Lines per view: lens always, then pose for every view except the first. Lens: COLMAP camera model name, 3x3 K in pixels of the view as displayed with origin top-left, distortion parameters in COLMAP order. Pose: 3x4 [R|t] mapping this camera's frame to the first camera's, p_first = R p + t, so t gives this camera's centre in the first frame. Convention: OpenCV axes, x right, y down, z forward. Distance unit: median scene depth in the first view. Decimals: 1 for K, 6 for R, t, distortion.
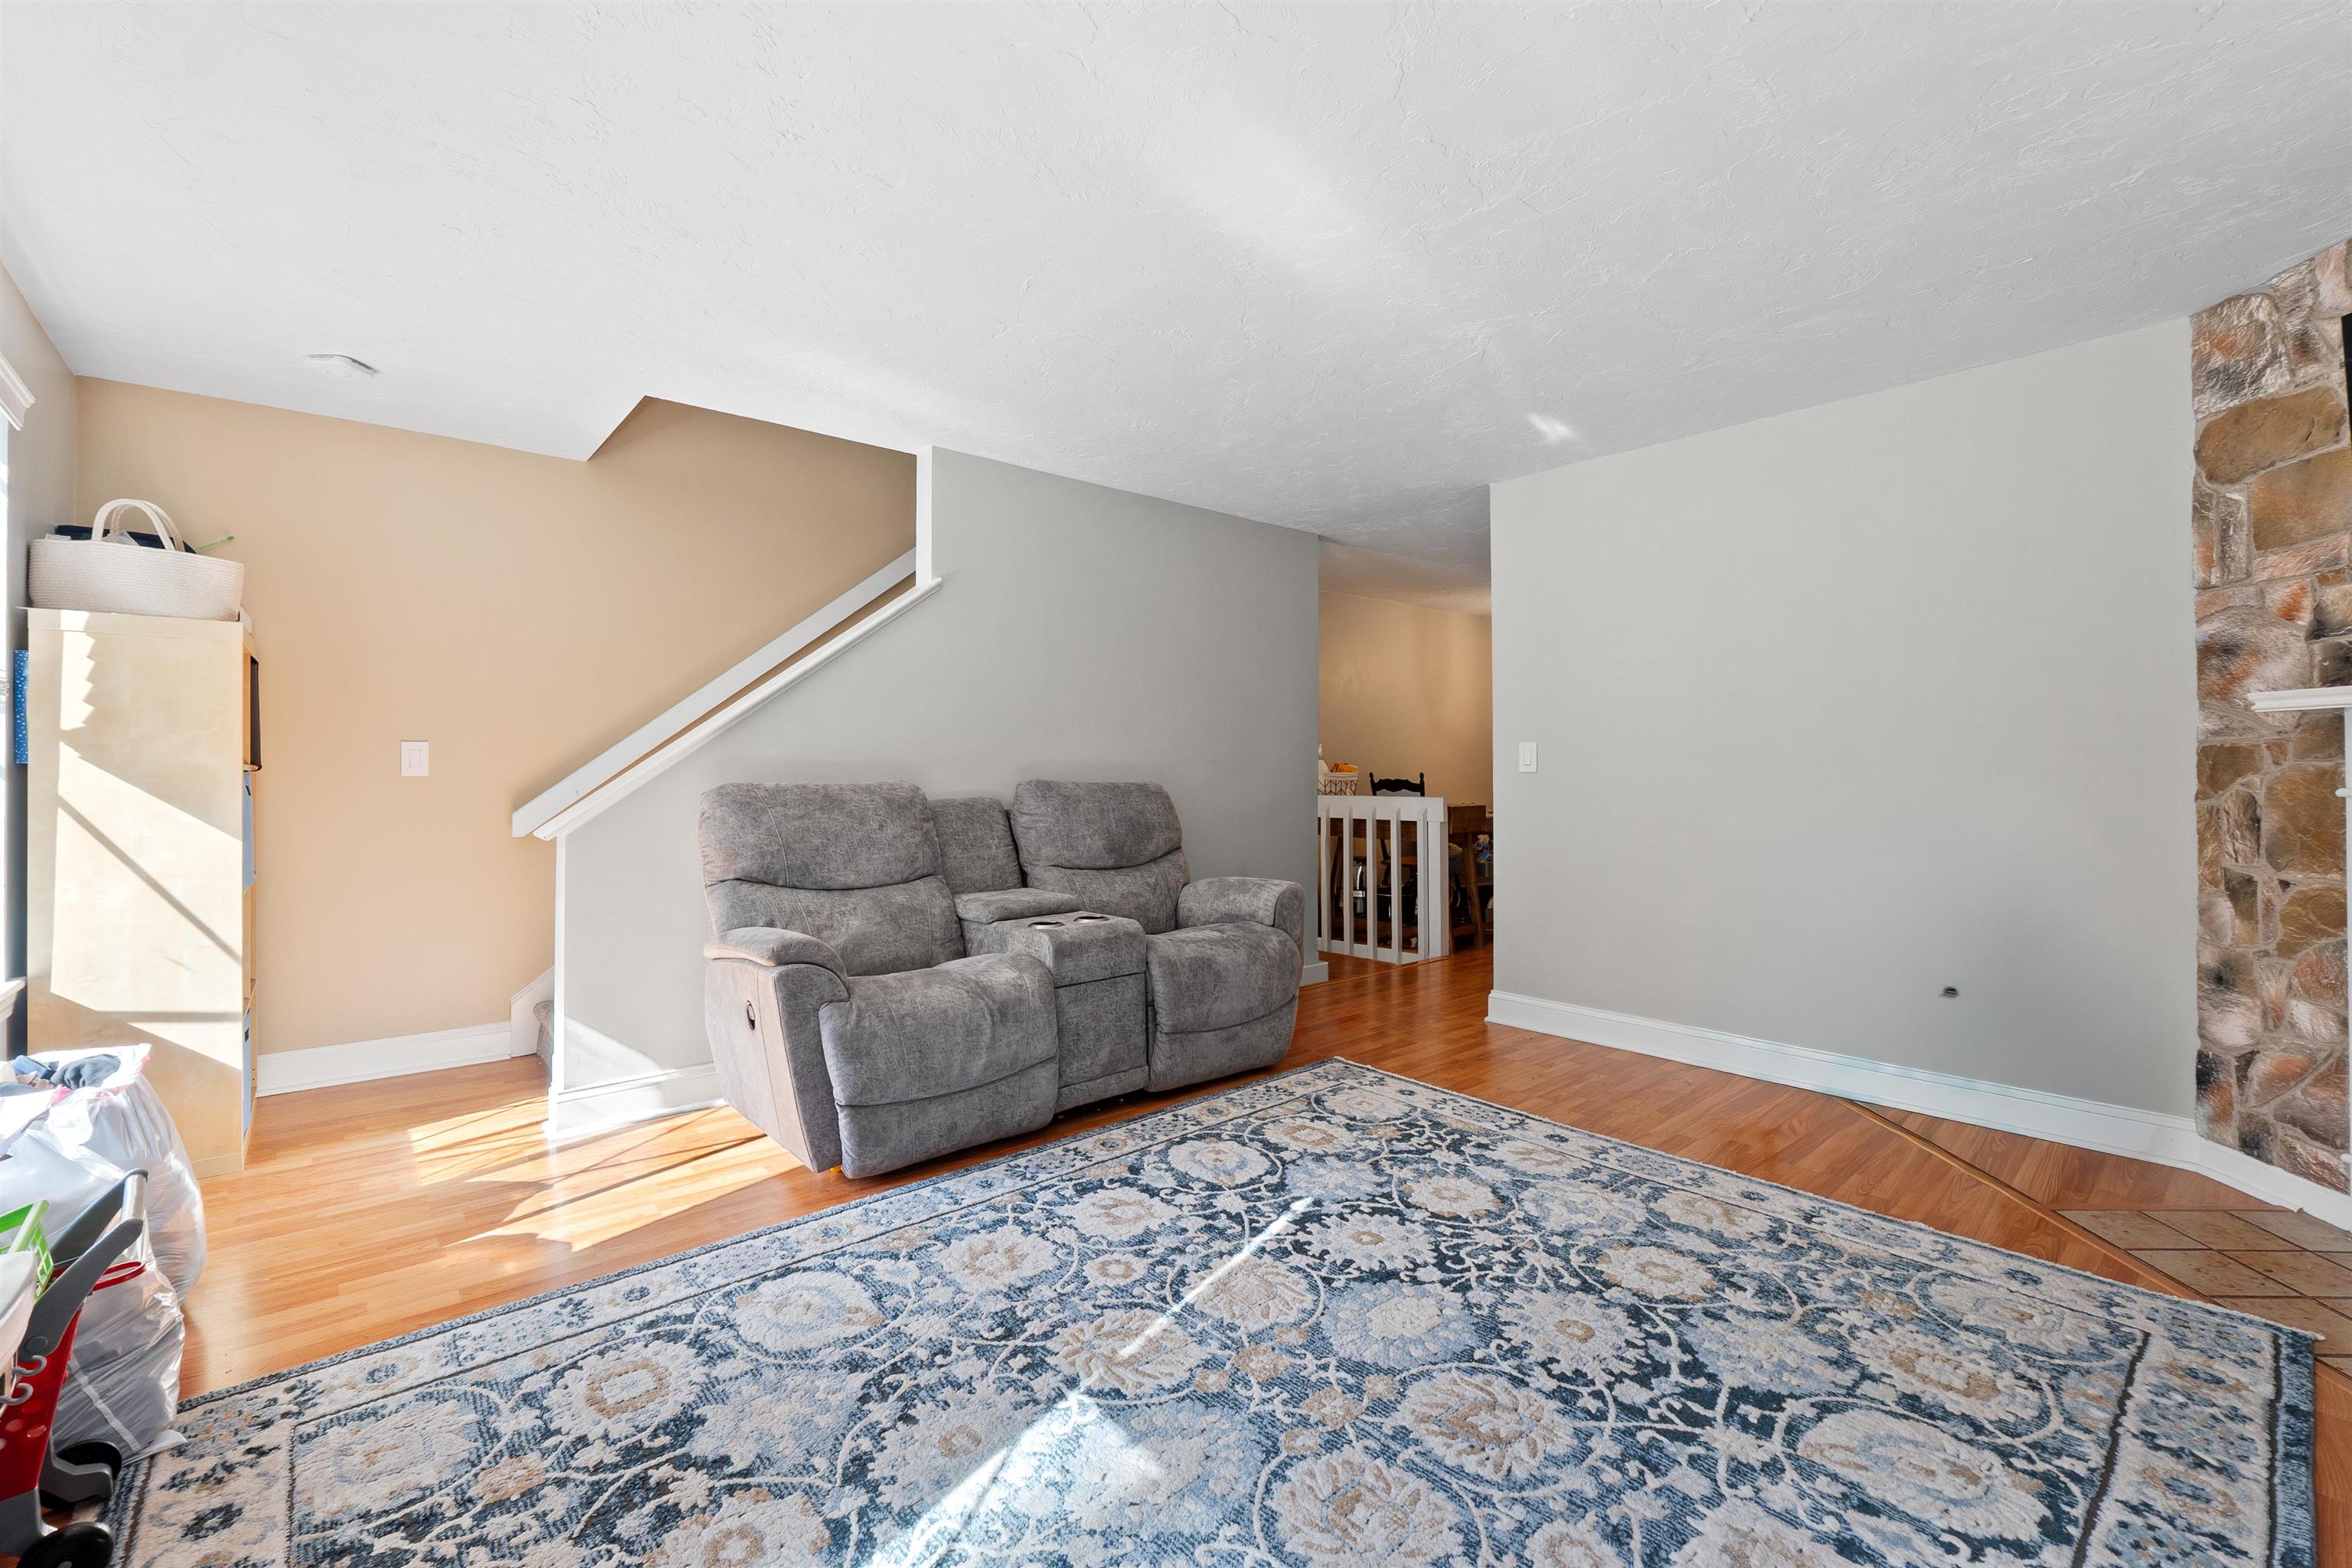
lens RADIAL K [[989.1, 0, 1213.8], [0, 989.1, 764.5], [0, 0, 1]] dist [-0.013811, 0.001050]
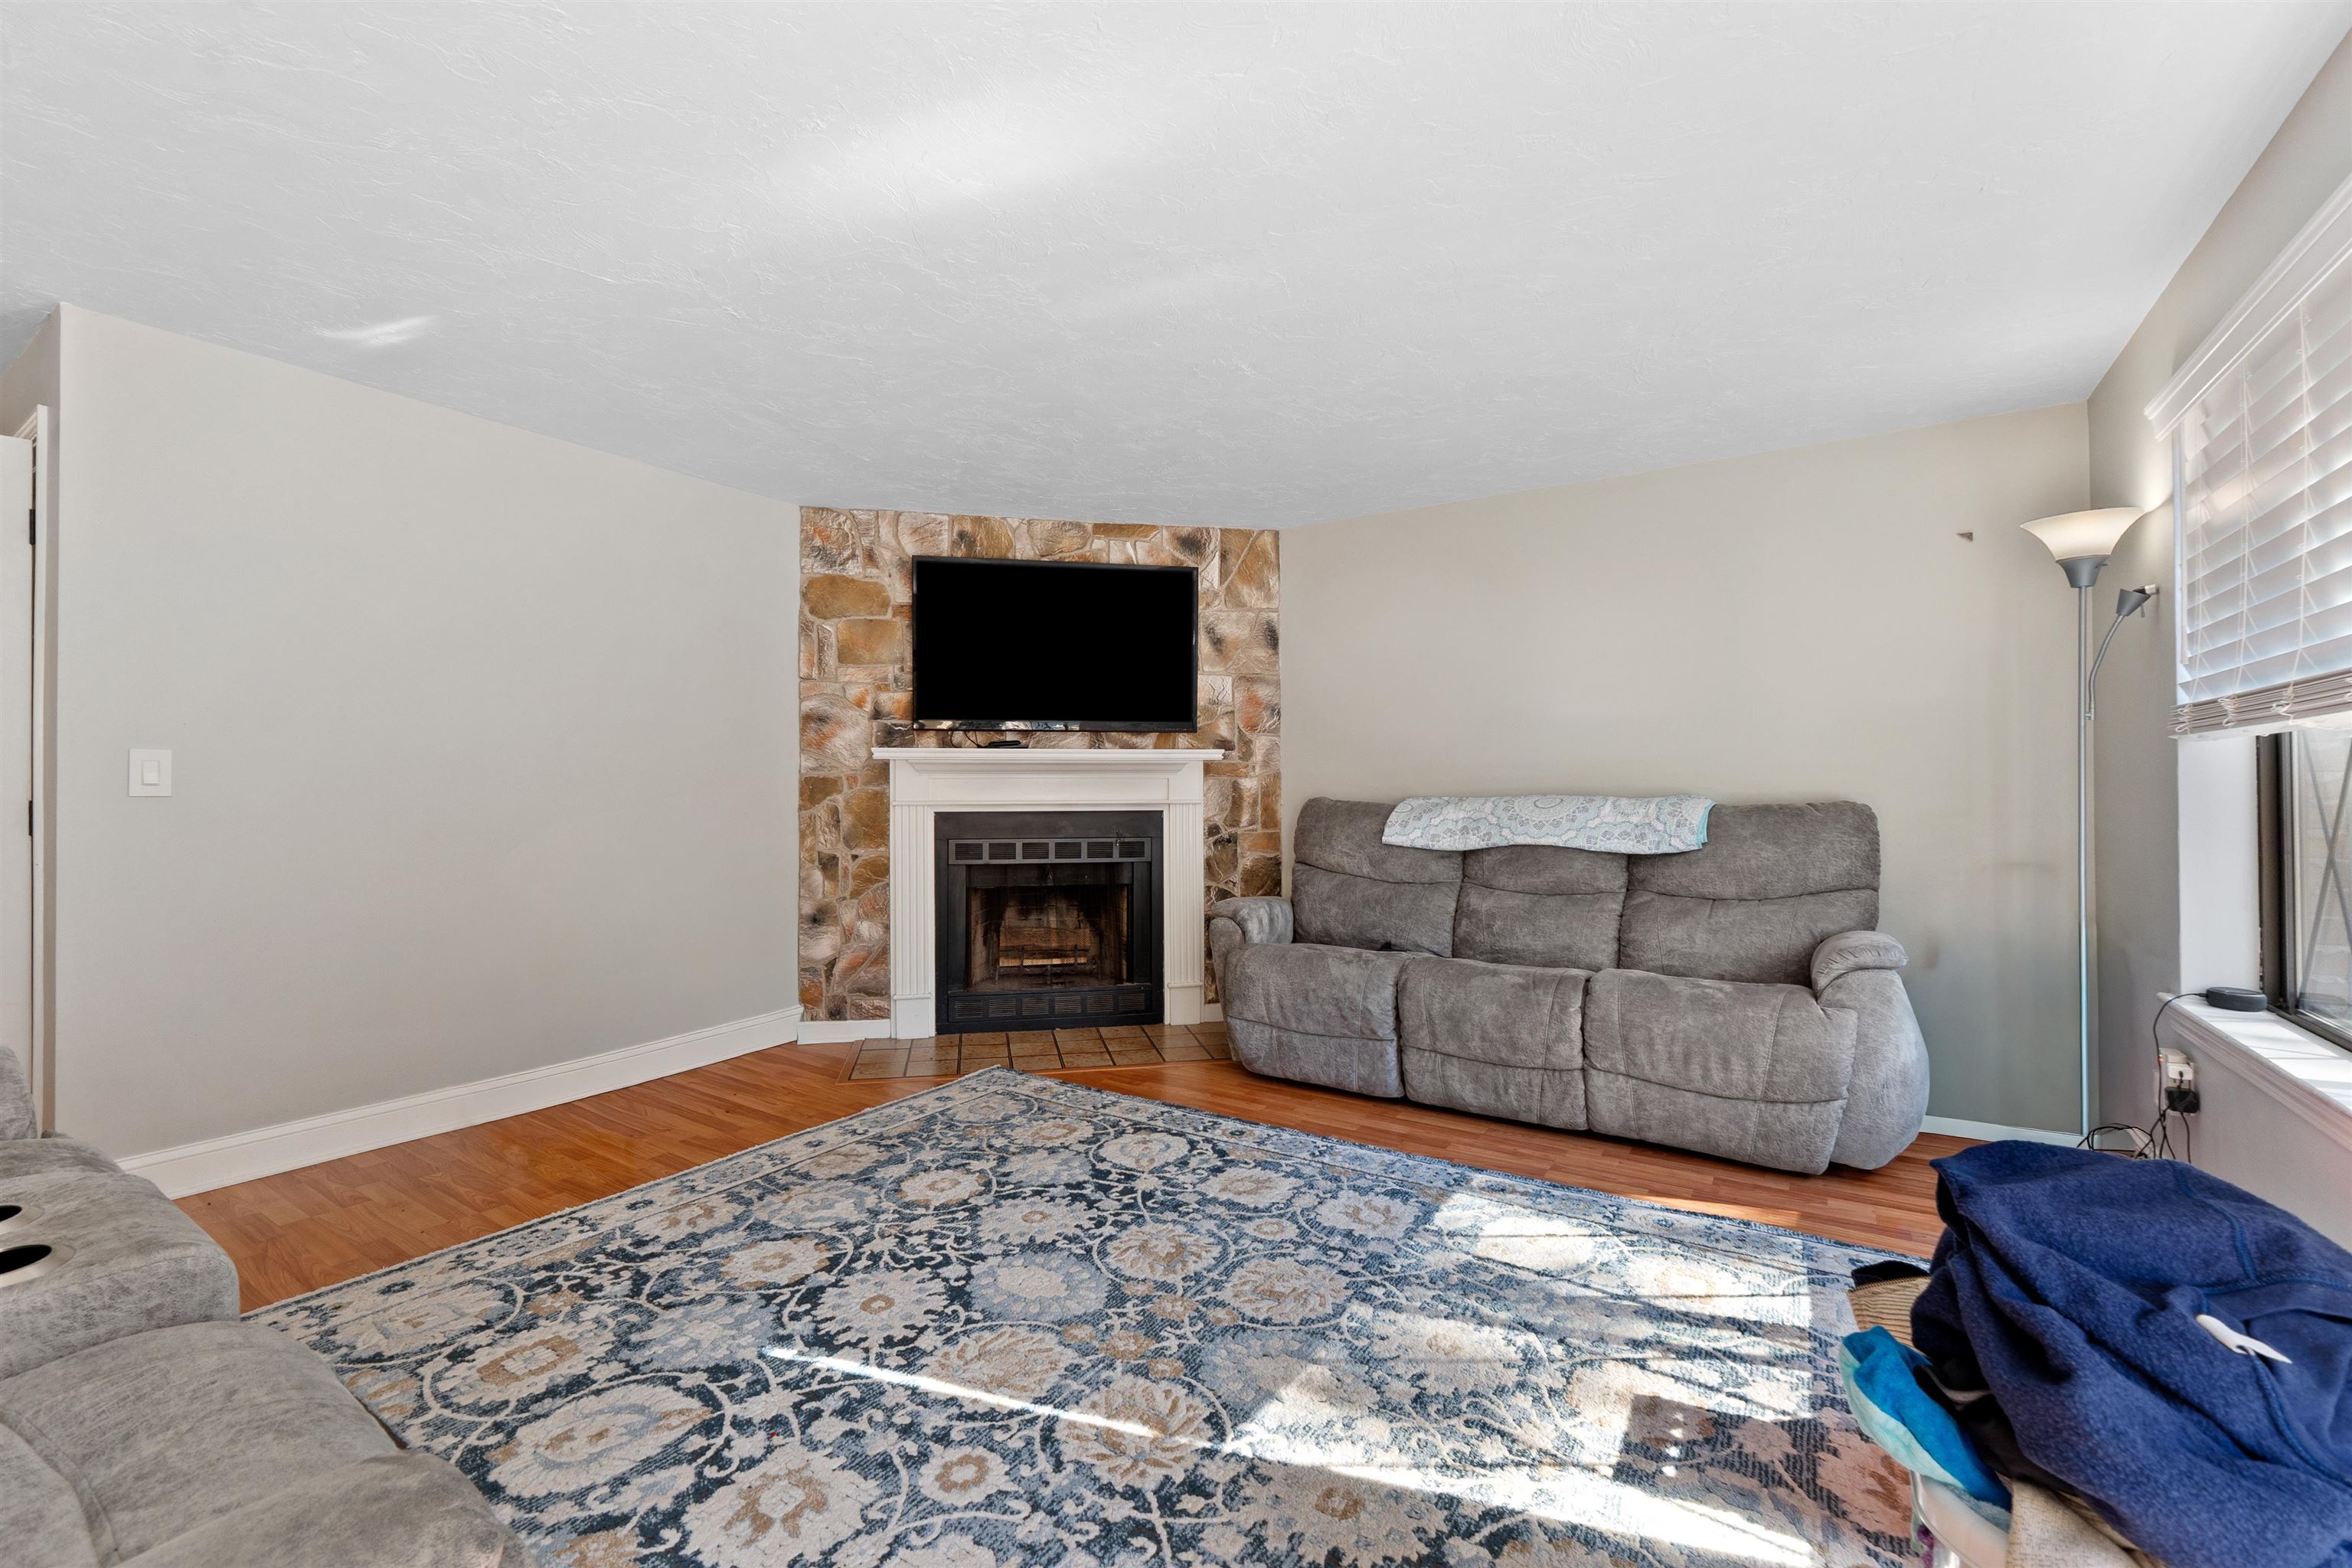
lens RADIAL K [[989.1, 0, 1123.9], [0, 989.1, 782.8], [0, 0, 1]] dist [-0.013811, 0.001050]
pose [[-0.227659, 0.008045, 0.973708, -0.767873], [-0.004348, 0.999947, -0.009279, 0.003774], [-0.973731, -0.006346, -0.227613, 0.959657]]
